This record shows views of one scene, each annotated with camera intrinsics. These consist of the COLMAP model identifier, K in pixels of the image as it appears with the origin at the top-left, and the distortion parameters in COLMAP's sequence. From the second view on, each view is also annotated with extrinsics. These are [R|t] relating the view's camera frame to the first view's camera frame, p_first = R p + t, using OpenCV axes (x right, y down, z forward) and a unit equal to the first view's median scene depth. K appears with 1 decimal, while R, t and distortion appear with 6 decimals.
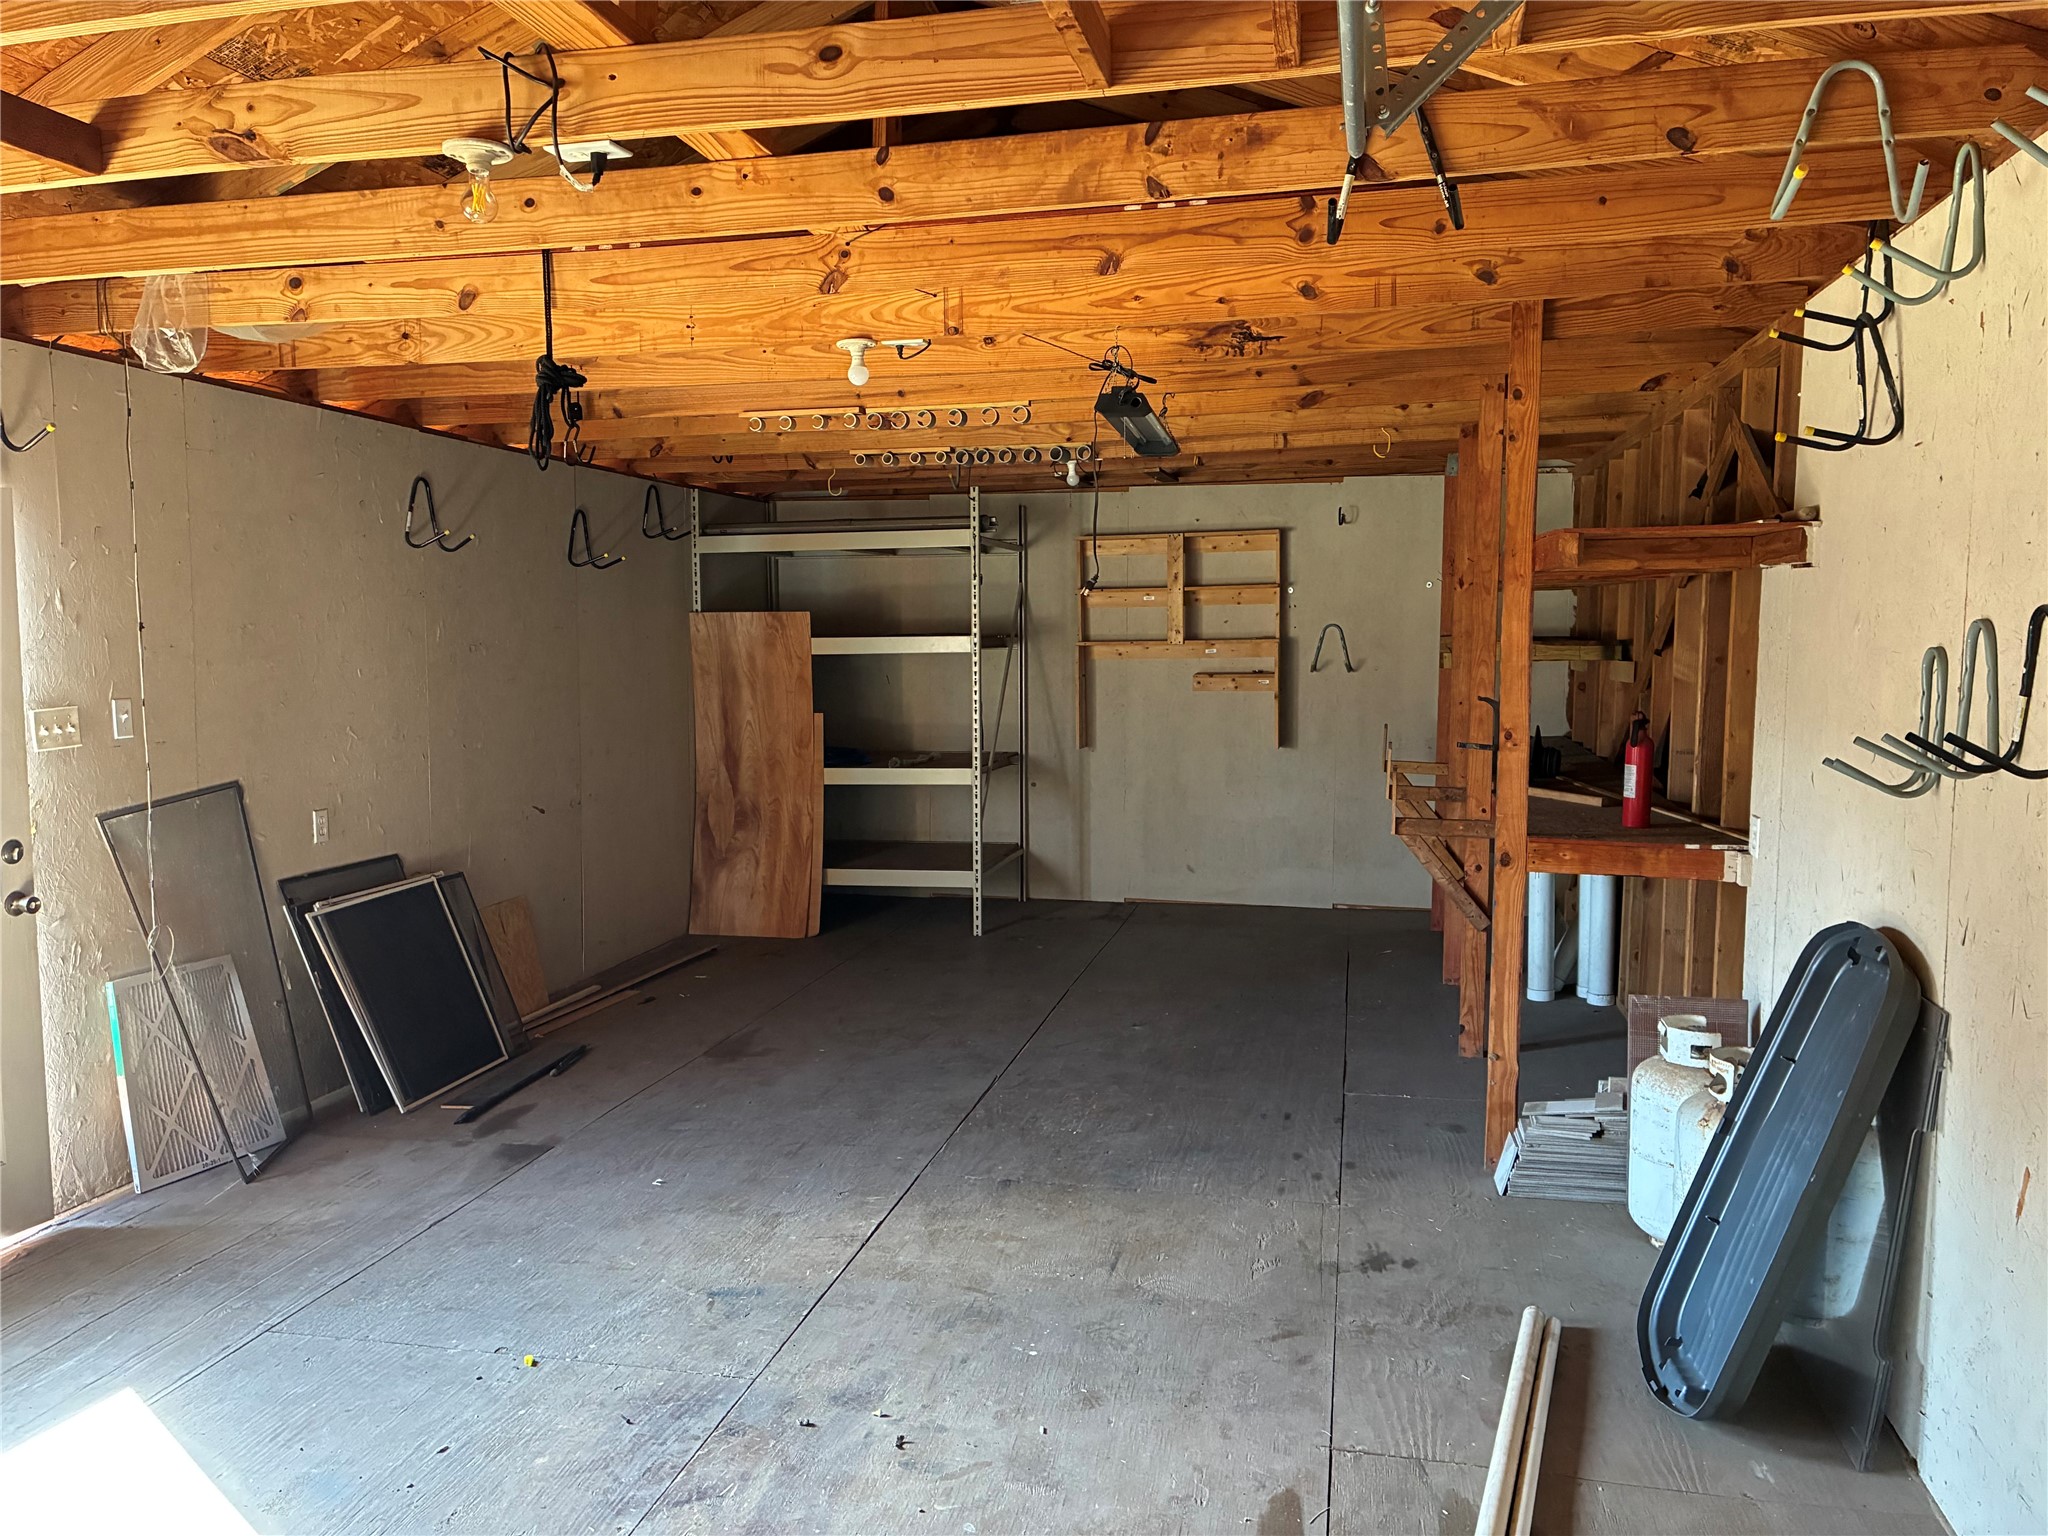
lens RADIAL K [[1547.2, 0, 1024.0], [0, 1547.2, 768.0], [0, 0, 1]] dist [0.043272, -0.038441]
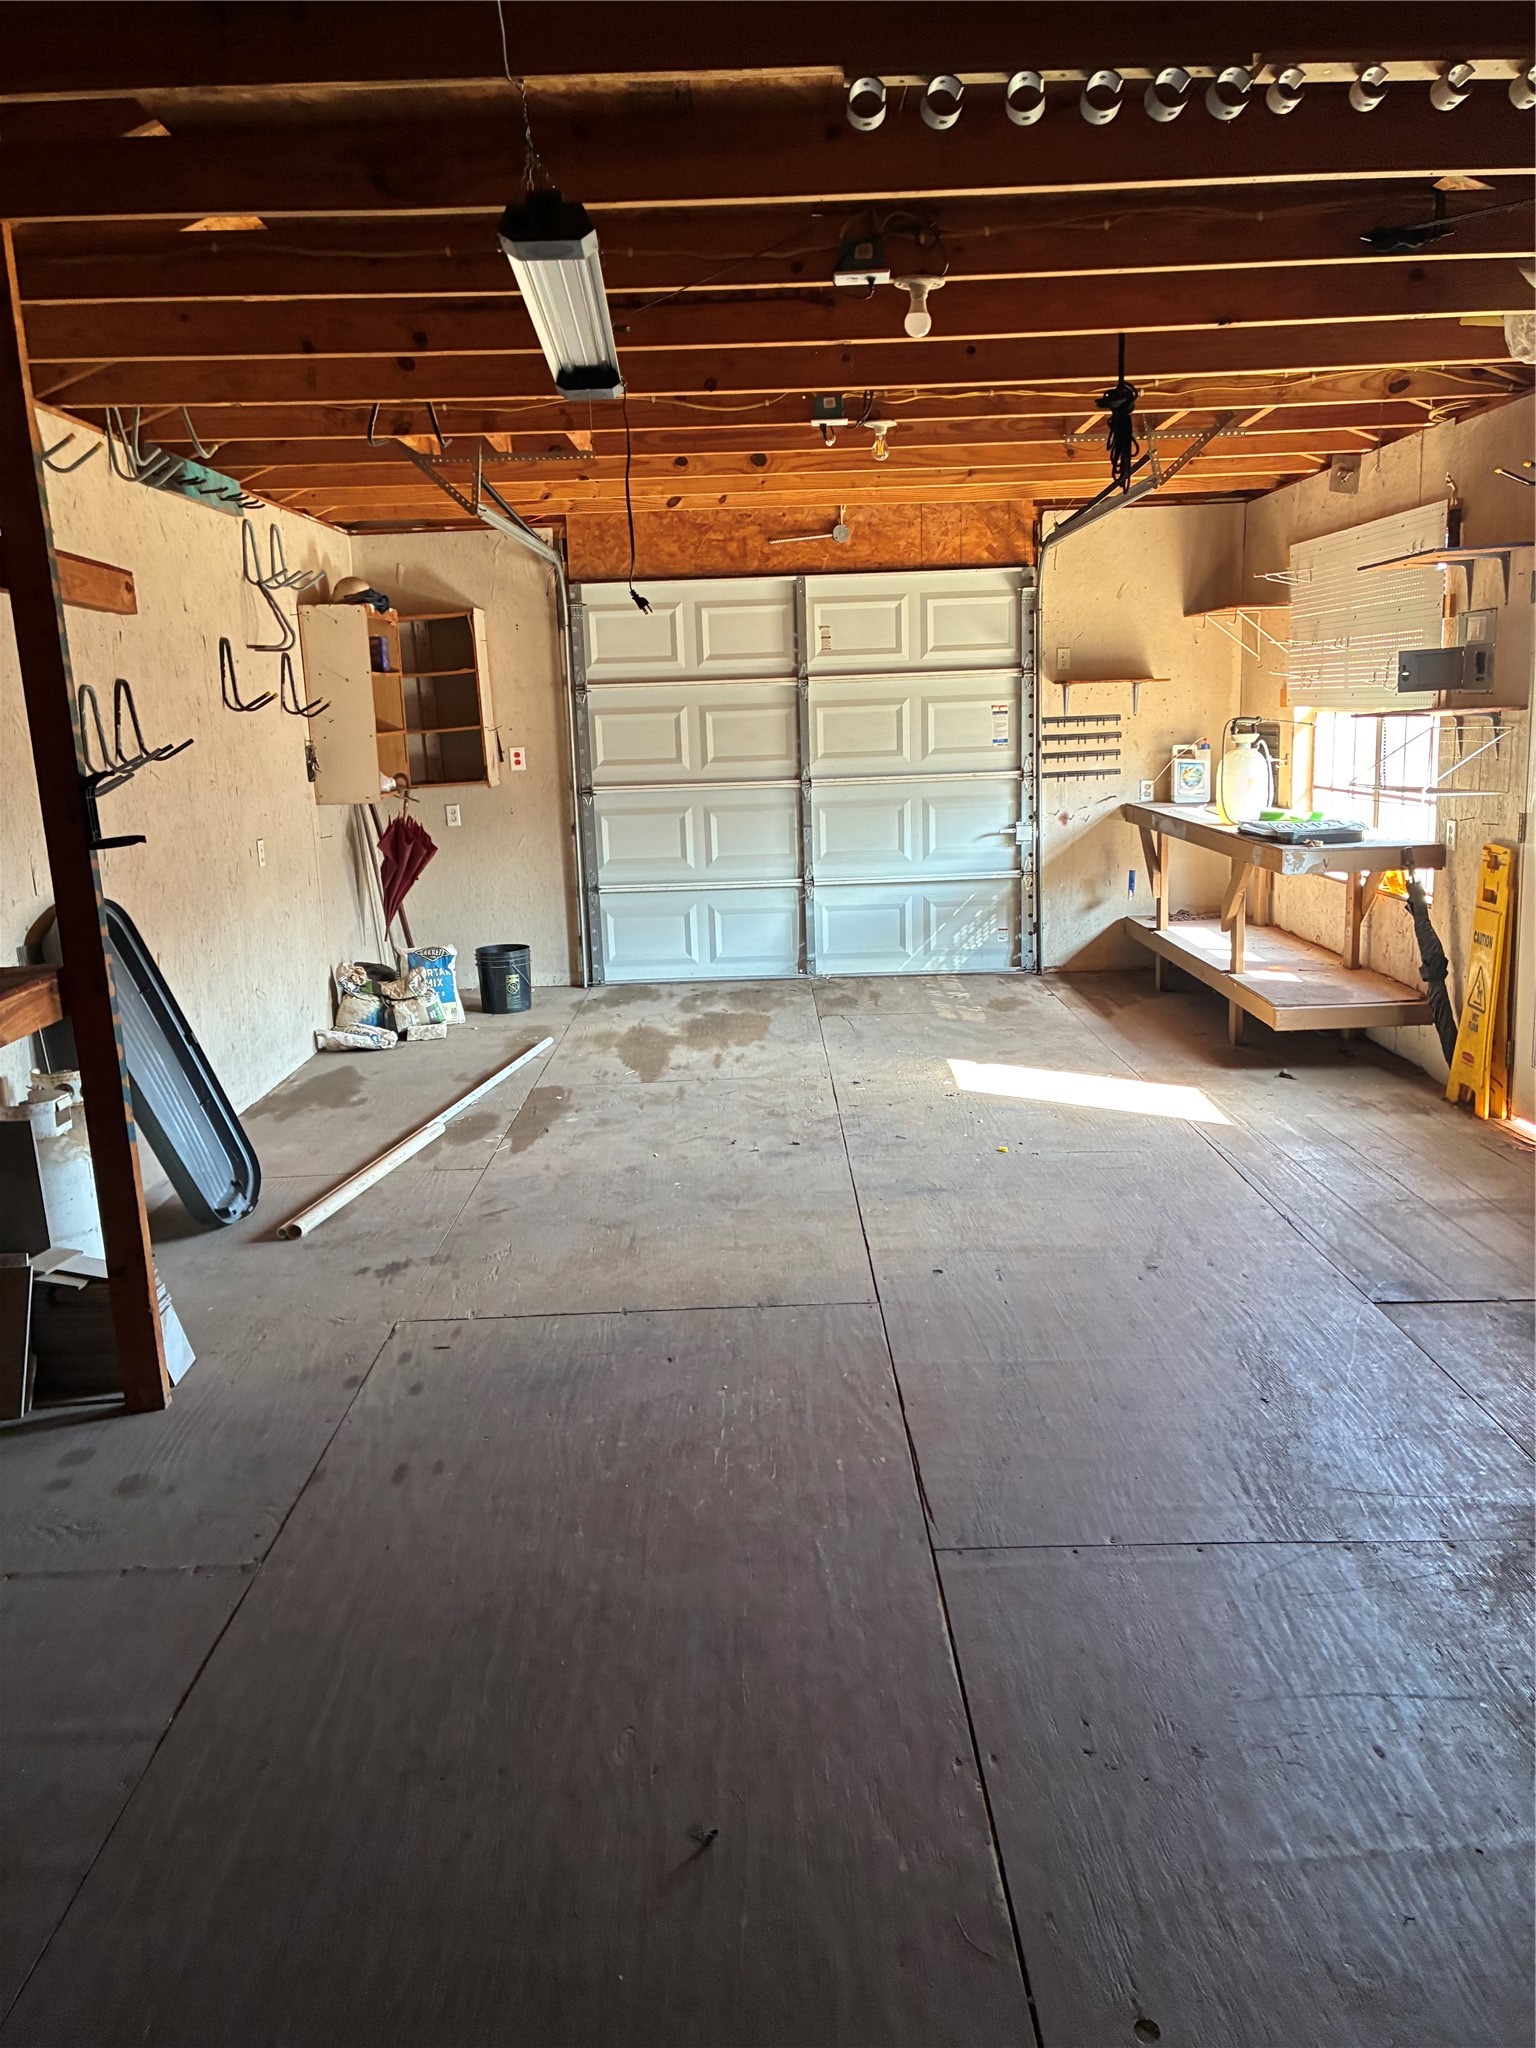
lens RADIAL K [[1547.2, 0, 768.0], [0, 1547.2, 1024.0], [0, 0, 1]] dist [0.043272, -0.038441]
pose [[-0.974676, 0.074713, -0.210774, 0.191528], [0.010175, 0.956377, 0.291957, -0.161392], [0.223392, 0.282419, -0.932918, 2.066003]]
